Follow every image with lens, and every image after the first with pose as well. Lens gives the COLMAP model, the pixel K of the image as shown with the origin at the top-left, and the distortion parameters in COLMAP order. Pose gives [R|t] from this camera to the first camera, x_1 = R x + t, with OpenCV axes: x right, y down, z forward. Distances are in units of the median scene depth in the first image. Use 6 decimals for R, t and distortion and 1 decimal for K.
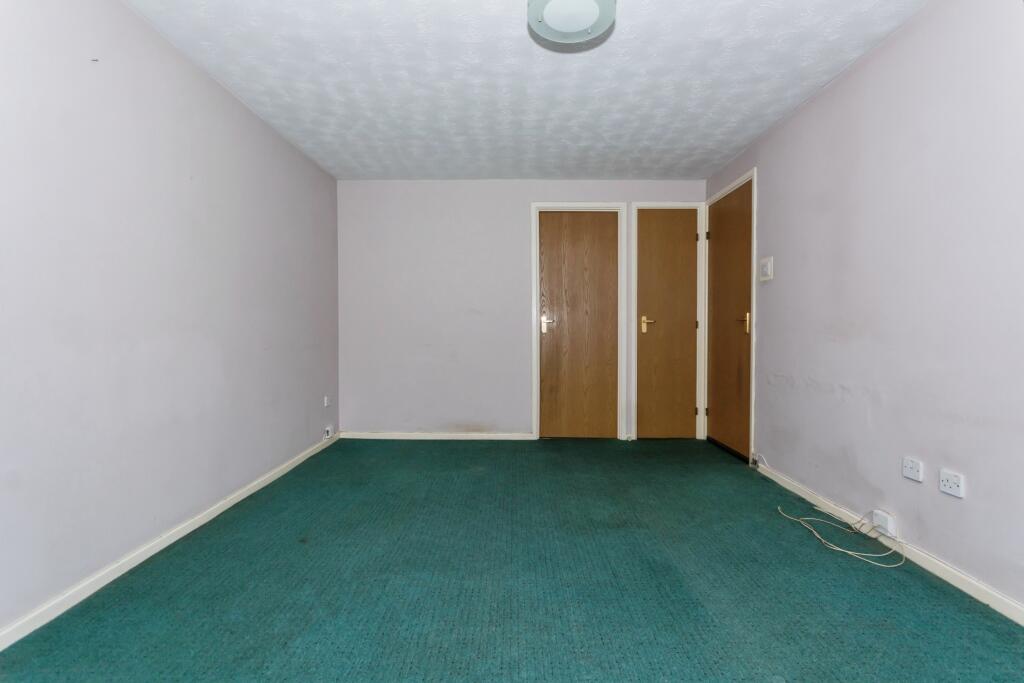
lens RADIAL K [[449.7, 0, 517.3], [0, 449.7, 329.4], [0, 0, 1]] dist [0.001235, 0.000662]
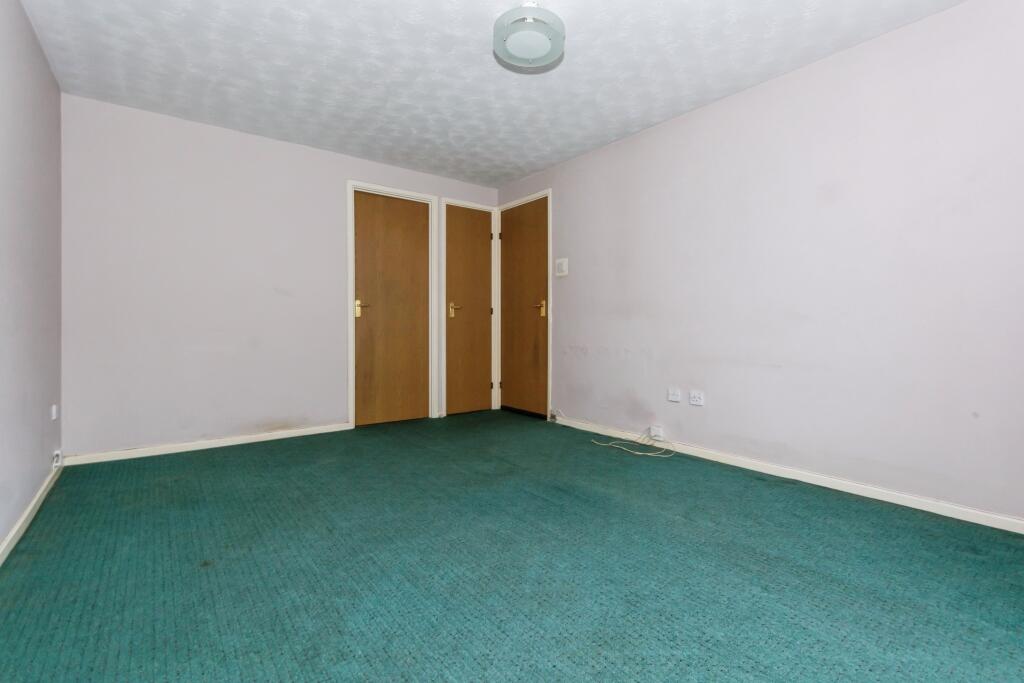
lens RADIAL K [[462.0, 0, 517.3], [0, 462.0, 319.1], [0, 0, 1]] dist [0.000050, 0.000141]
pose [[0.790829, 0.007692, 0.611989, -0.285643], [0.002177, 0.999879, -0.015381, 0.028942], [-0.612033, 0.013497, 0.790717, 0.011791]]
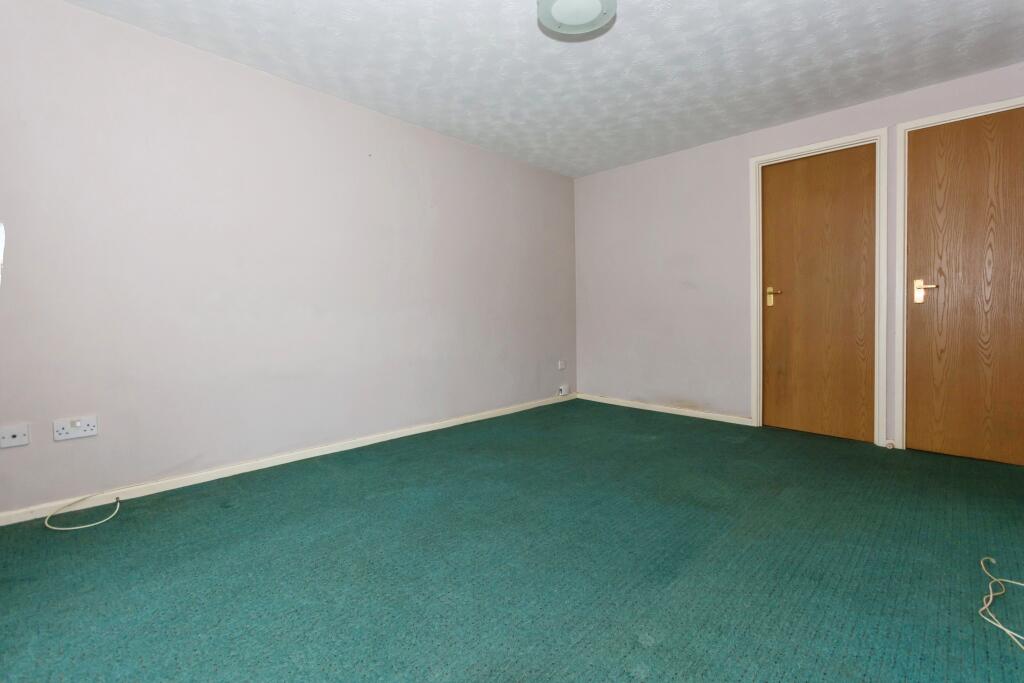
lens RADIAL K [[462.0, 0, 517.3], [0, 462.0, 319.1], [0, 0, 1]] dist [0.000050, 0.000141]
pose [[0.714290, 0.001436, -0.699849, 0.347193], [0.021902, 0.999462, 0.024404, 0.000380], [0.699507, -0.032759, 0.713874, 0.024710]]
